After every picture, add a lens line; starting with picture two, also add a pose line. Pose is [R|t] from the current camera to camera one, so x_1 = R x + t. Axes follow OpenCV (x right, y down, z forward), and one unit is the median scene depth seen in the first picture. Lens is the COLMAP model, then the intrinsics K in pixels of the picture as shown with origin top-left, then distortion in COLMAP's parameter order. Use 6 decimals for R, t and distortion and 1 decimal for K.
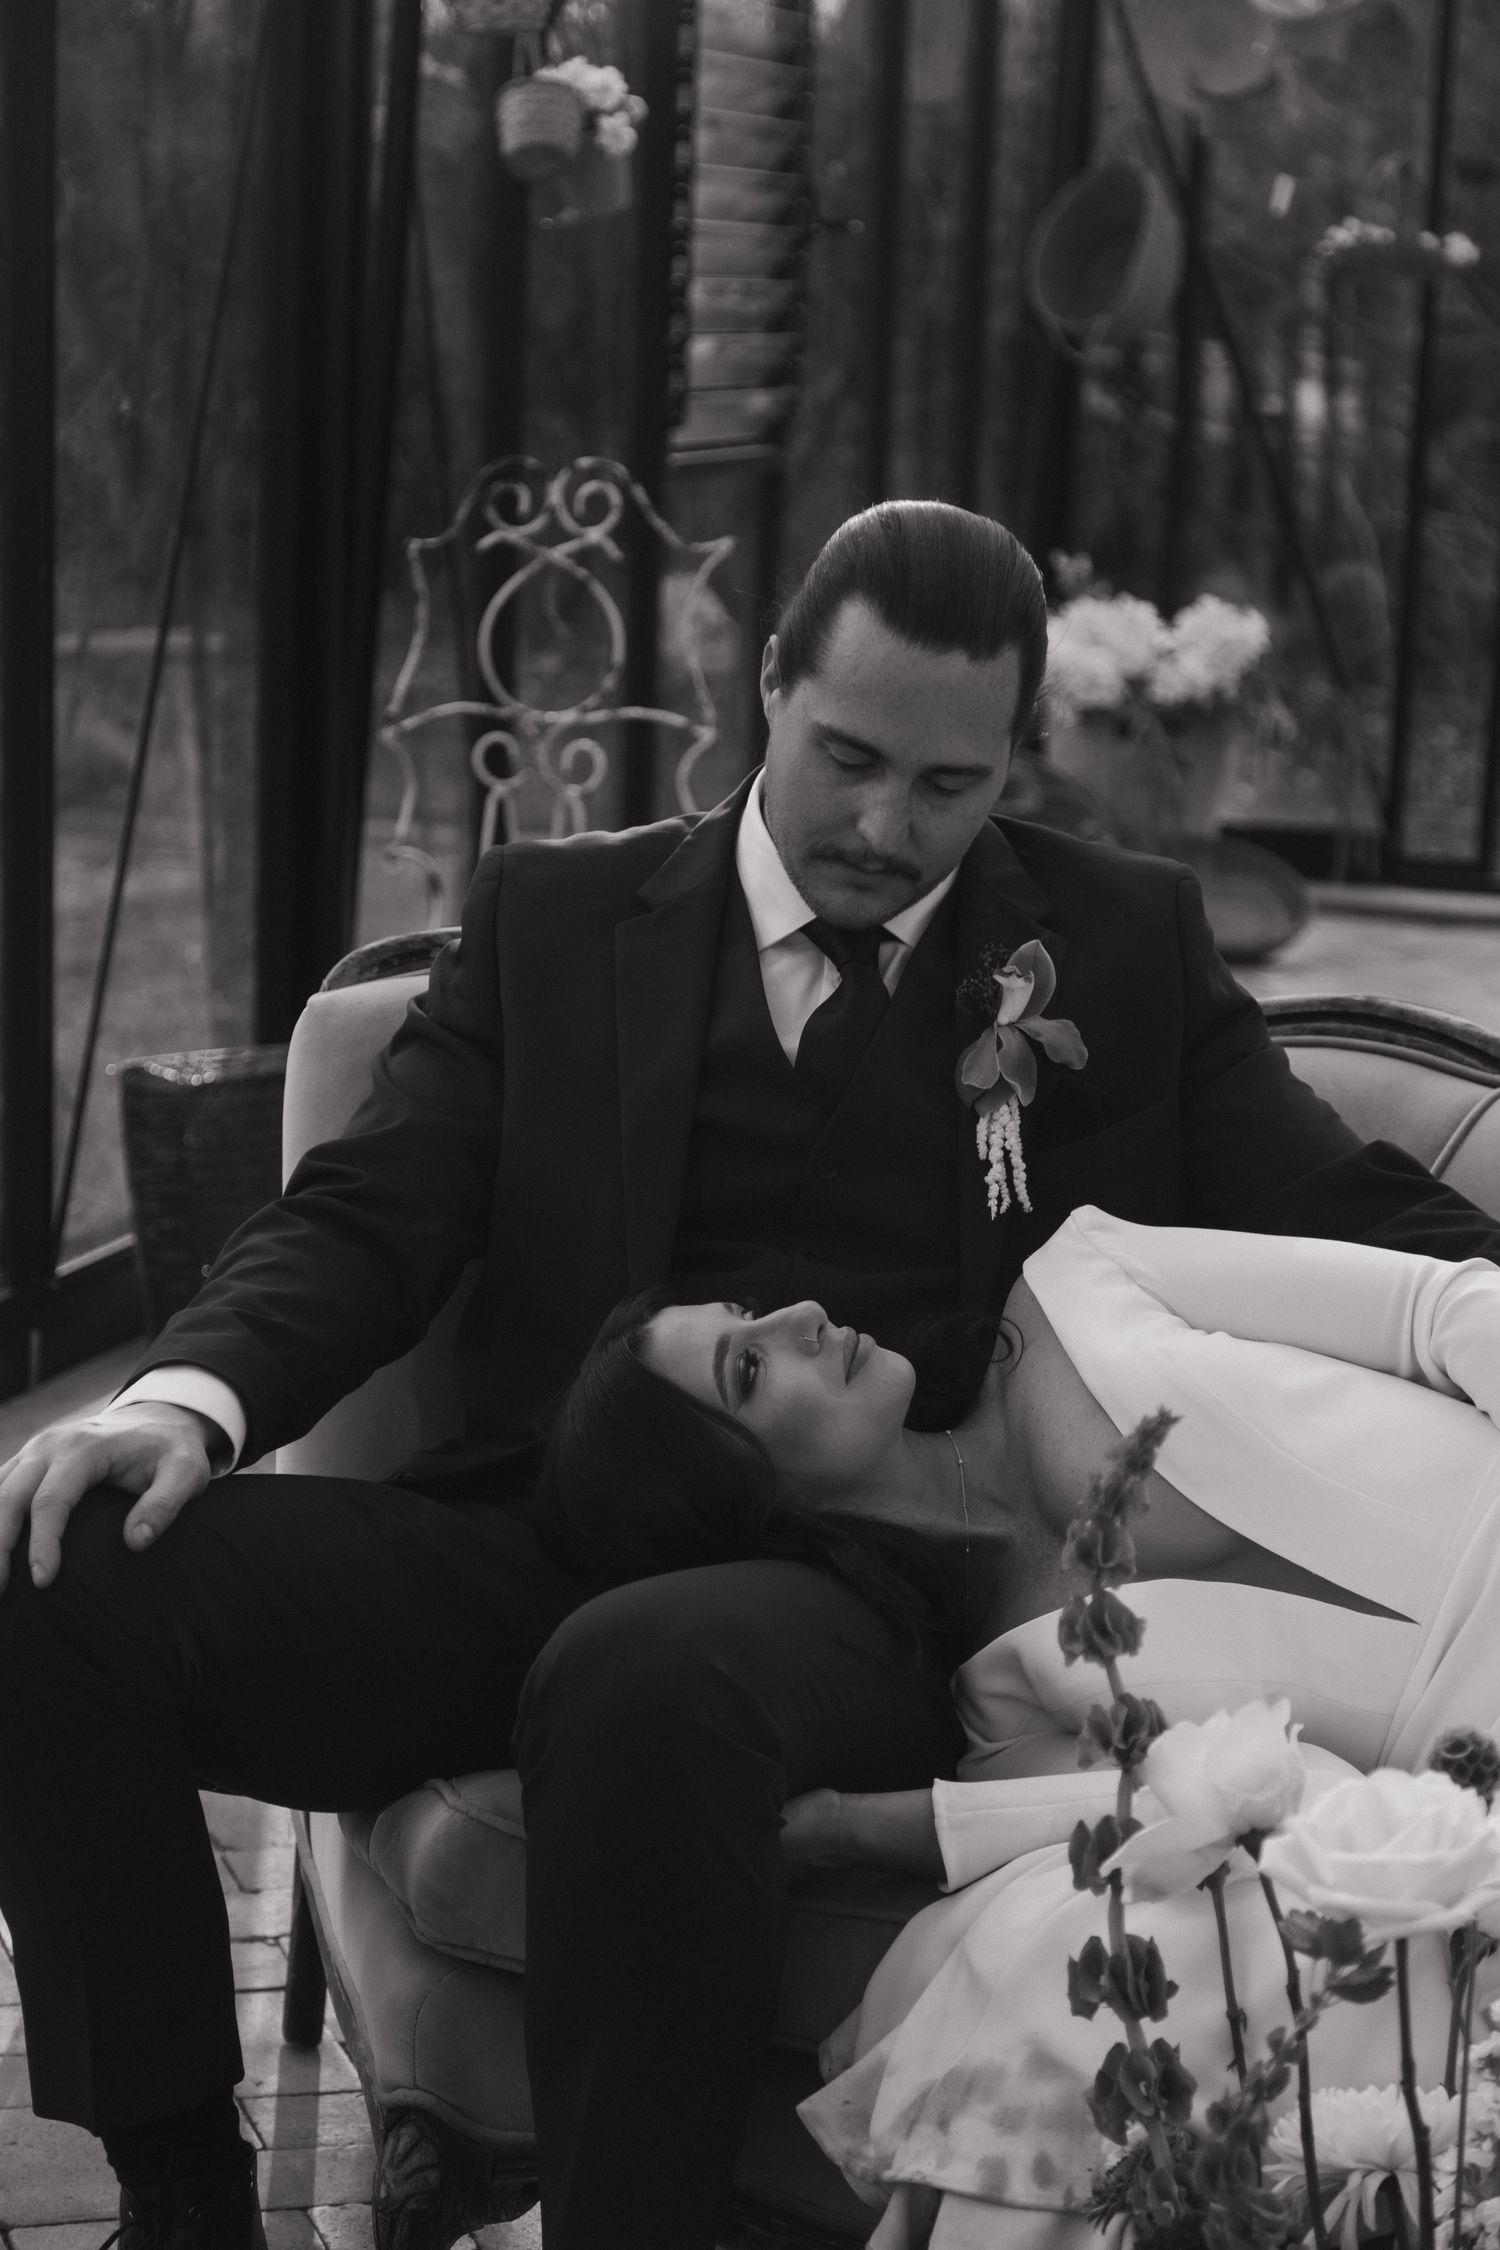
lens RADIAL K [[4921.9, 0, 755.9], [0, 4921.9, 1131.4], [0, 0, 1]] dist [0.023539, -0.334286]
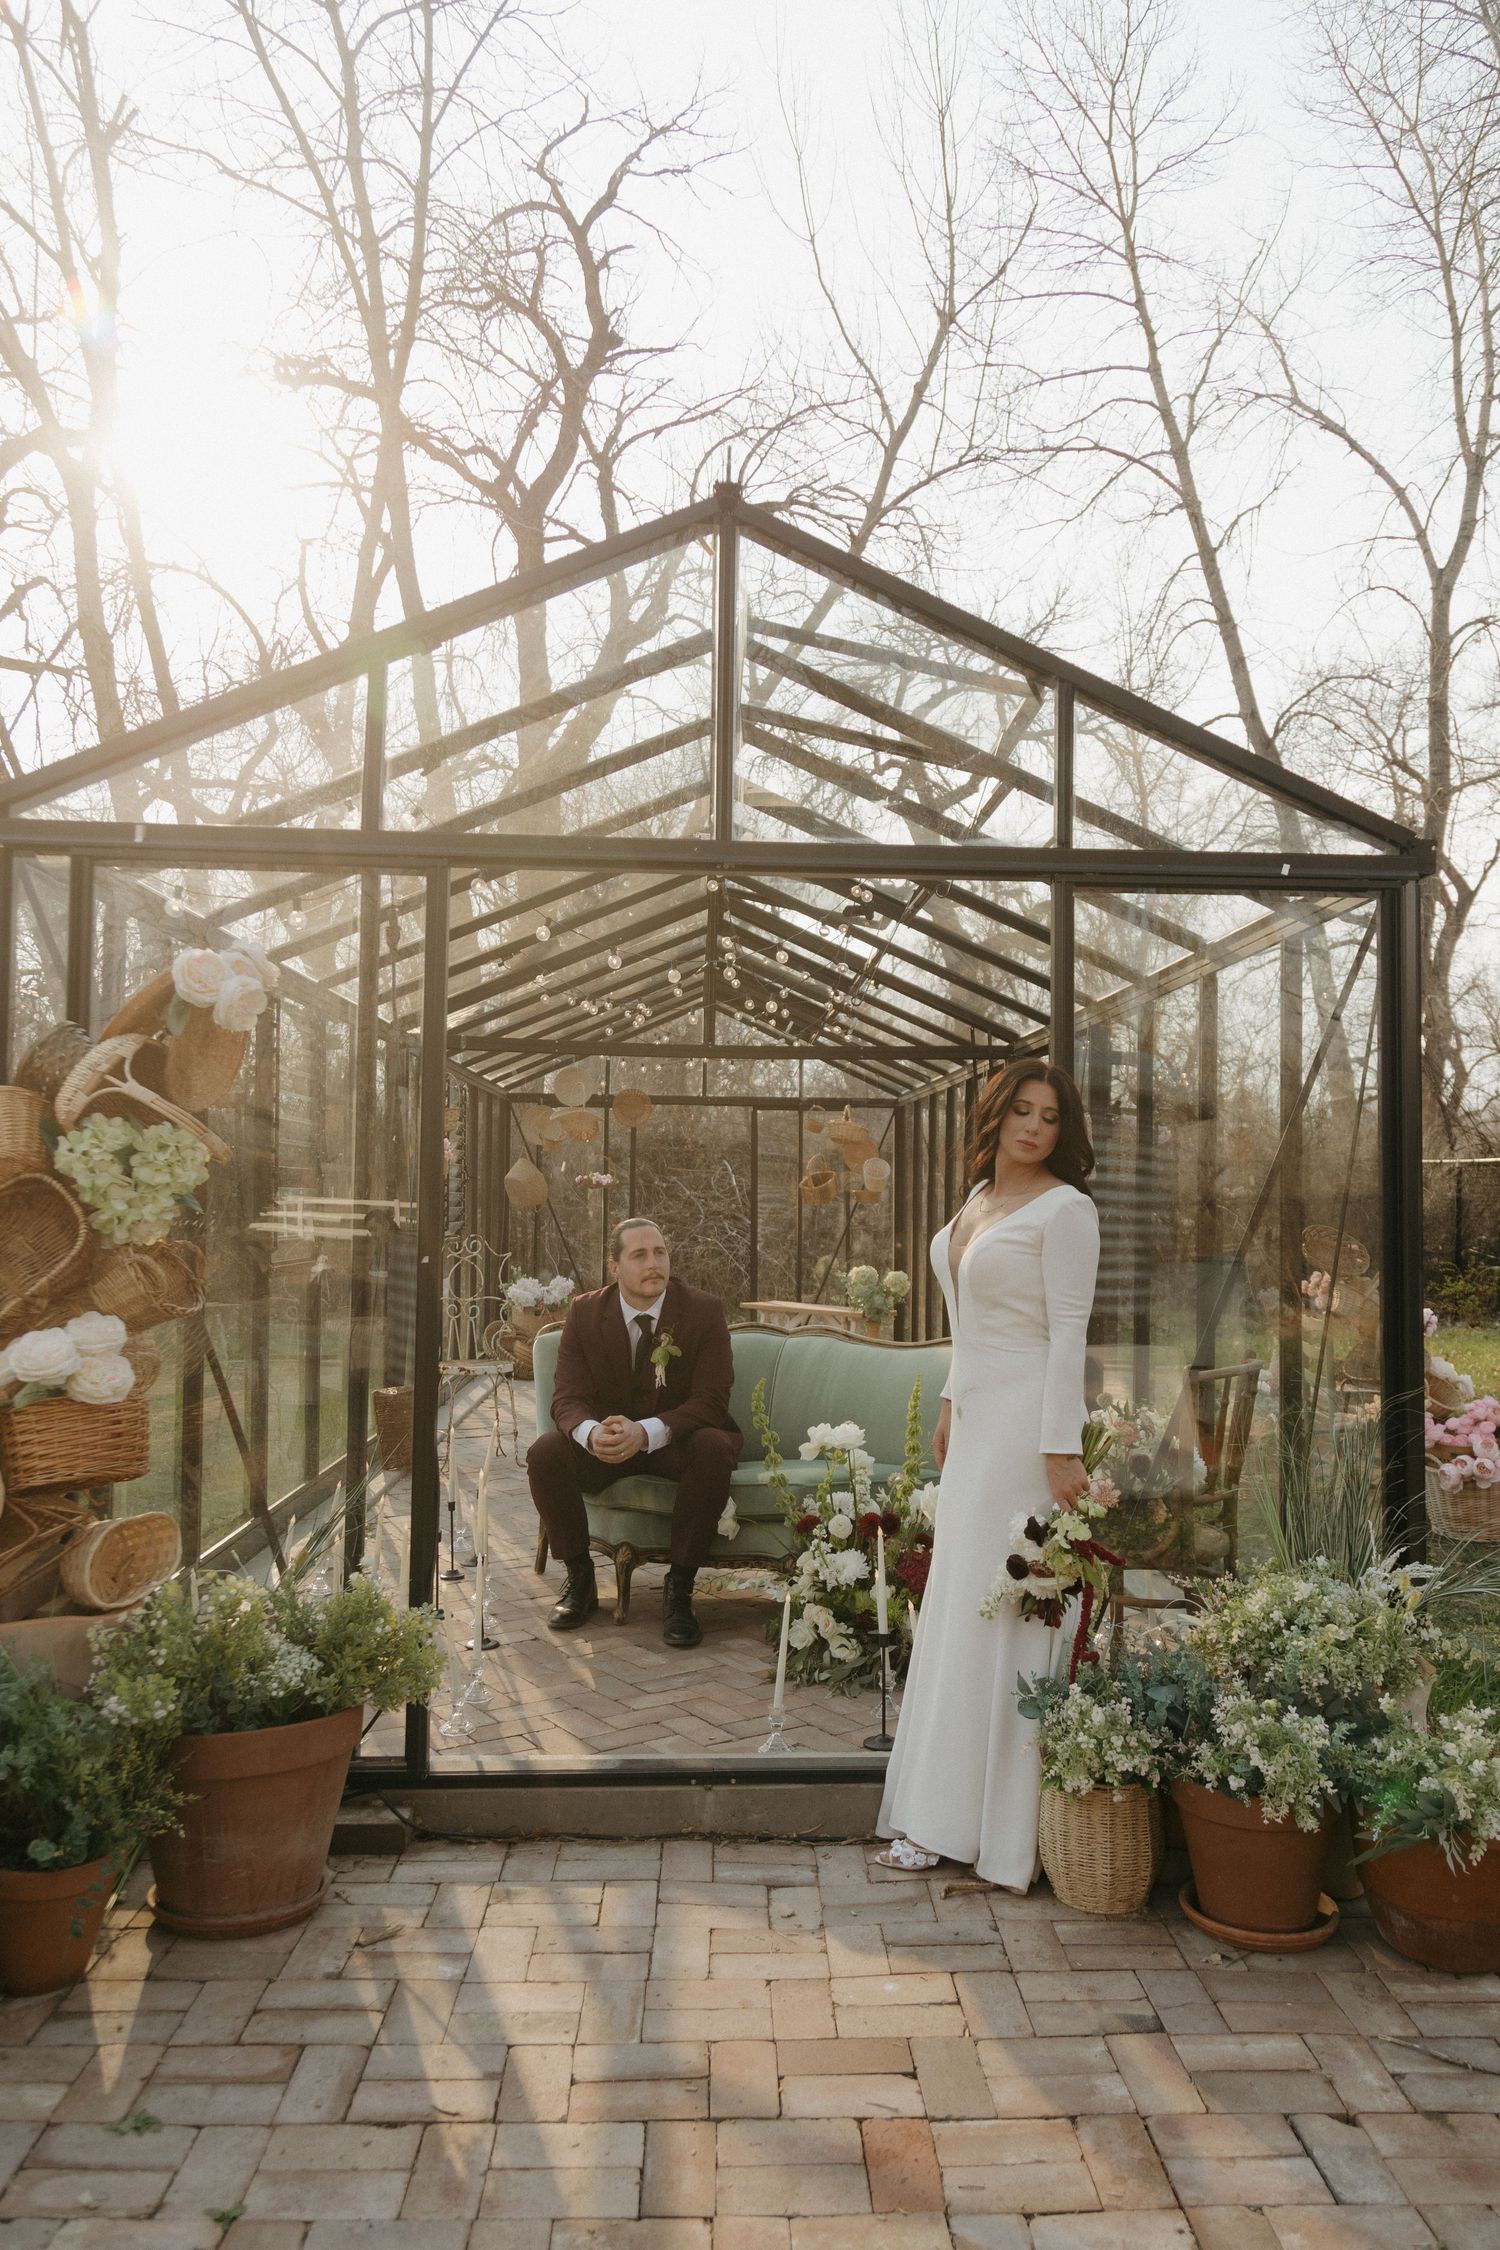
lens RADIAL K [[1651.5, 0, 804.2], [0, 1651.5, 1128.1], [0, 0, 1]] dist [0.013559, -0.000890]
pose [[0.945254, -0.020280, 0.325704, -0.214354], [0.088195, 0.976802, -0.195137, 0.064533], [-0.314191, 0.213180, 0.925115, -0.343875]]
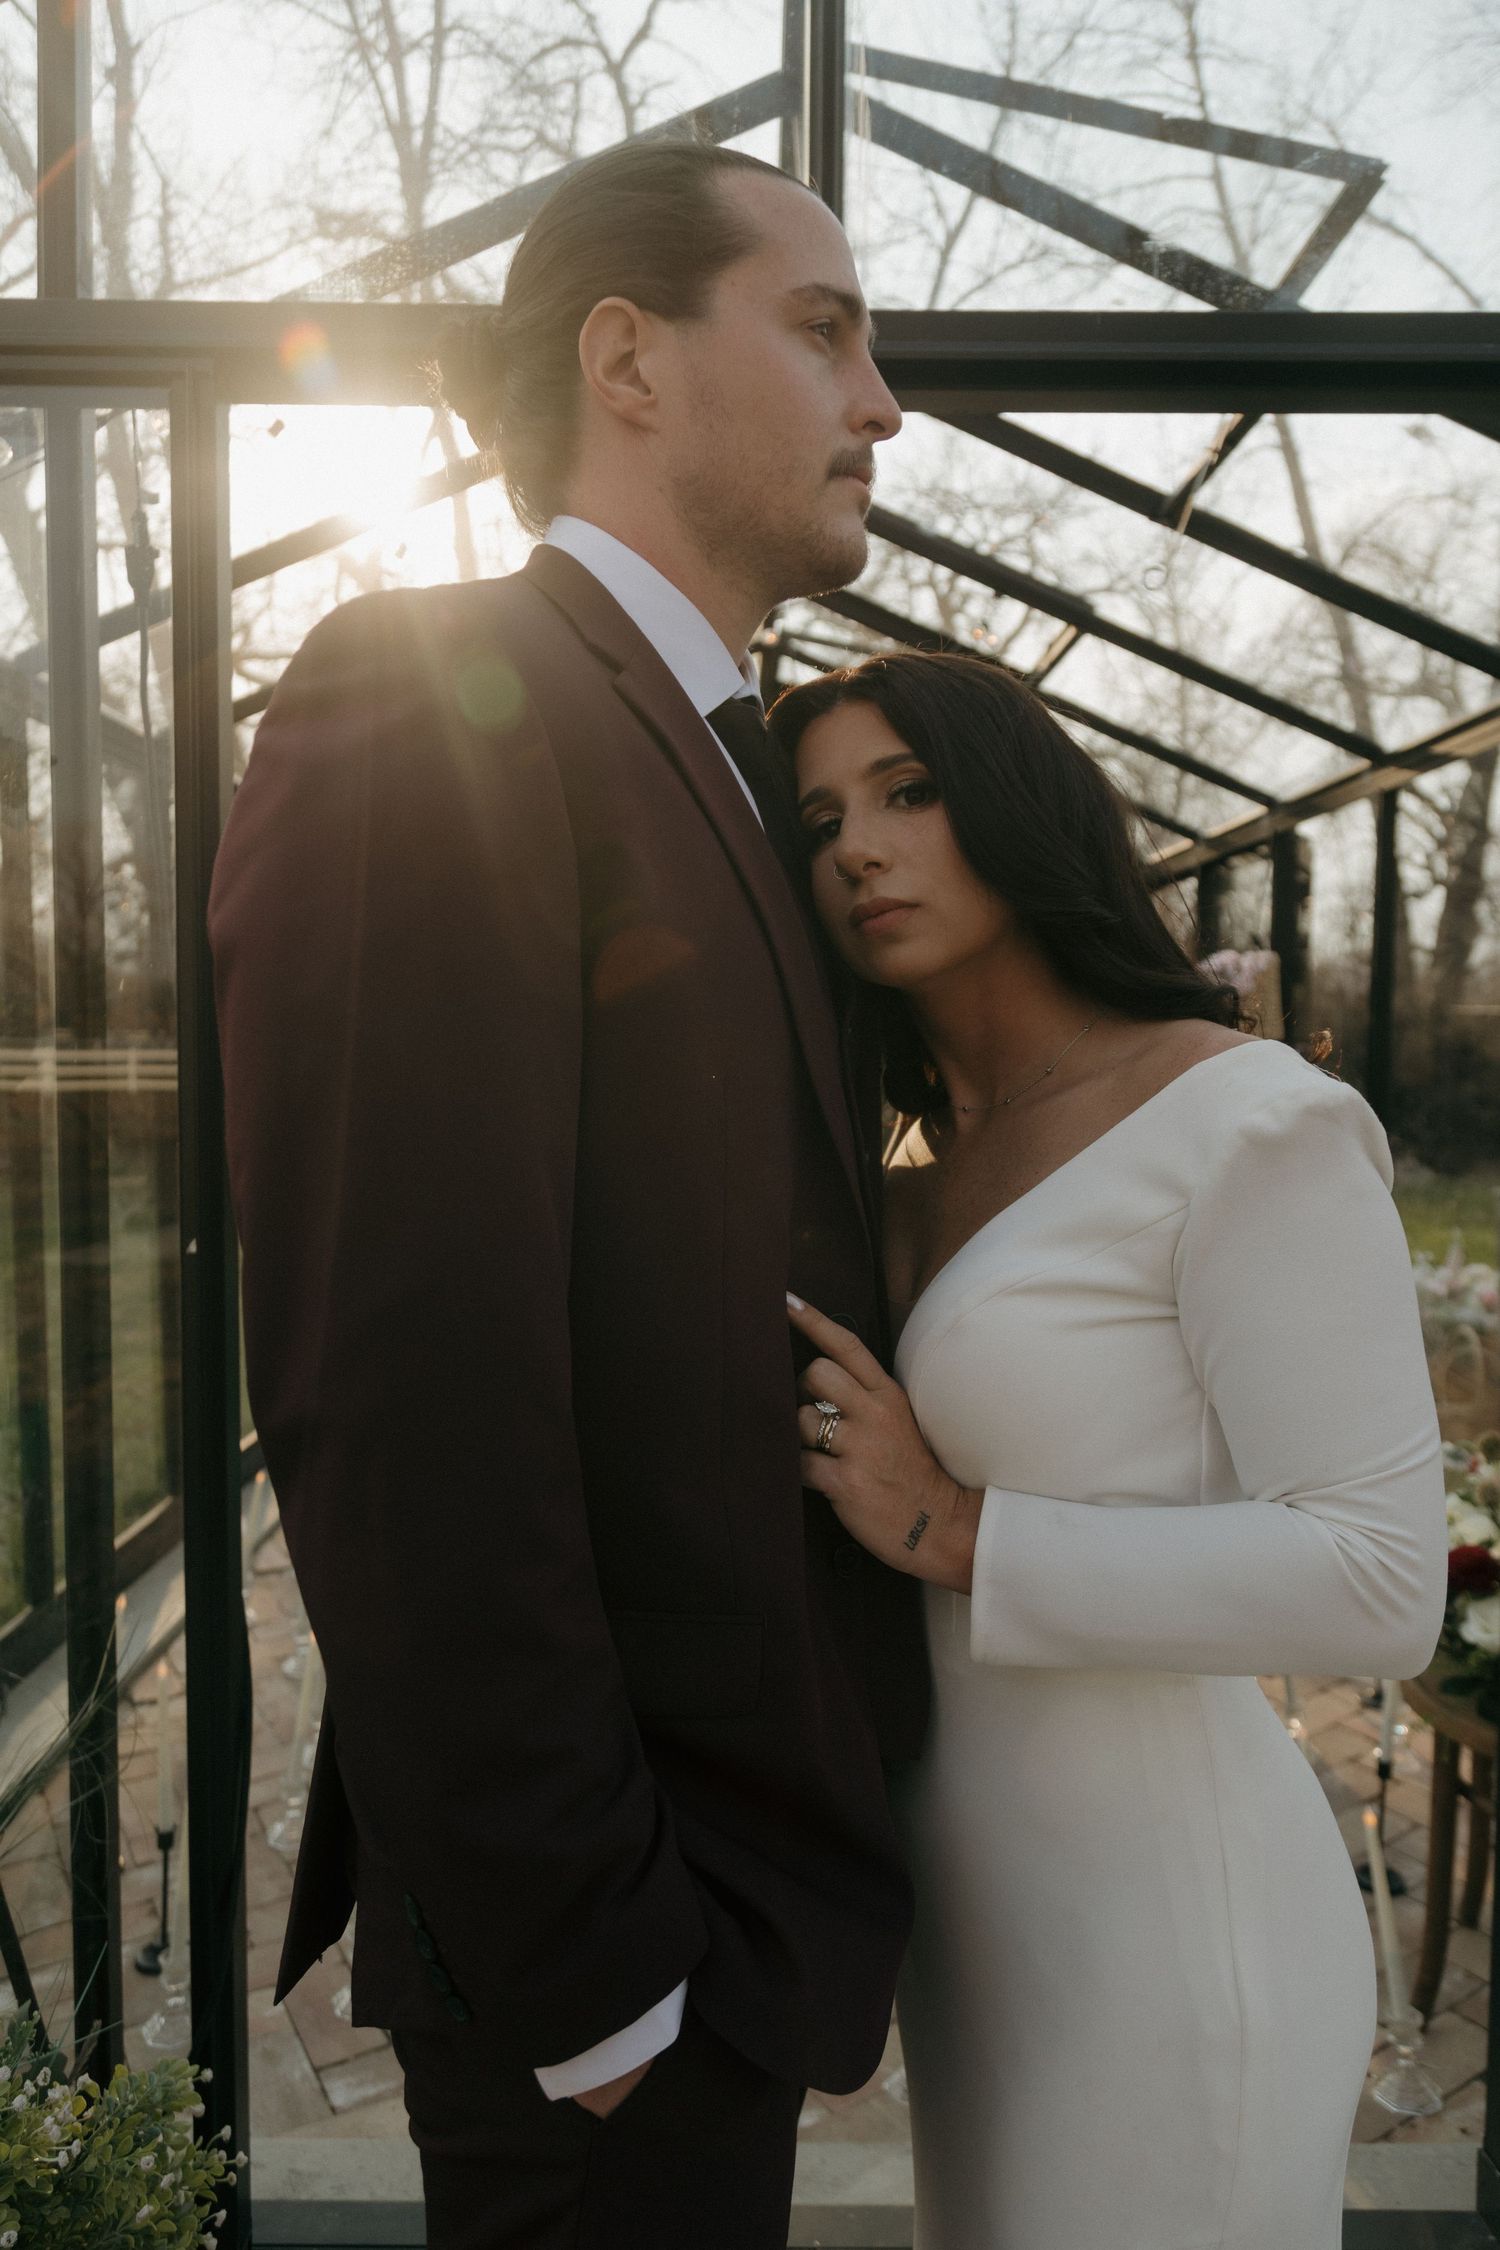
lens RADIAL K [[1486.6, 0, 743.5], [0, 1486.6, 1133.7], [0, 0, 1]] dist [0.000064, -0.000987]
pose [[0.963636, -0.054538, 0.261593, -0.129357], [0.083489, 0.991391, -0.100861, -0.000640], [-0.253840, 0.119034, 0.959894, -0.018612]]
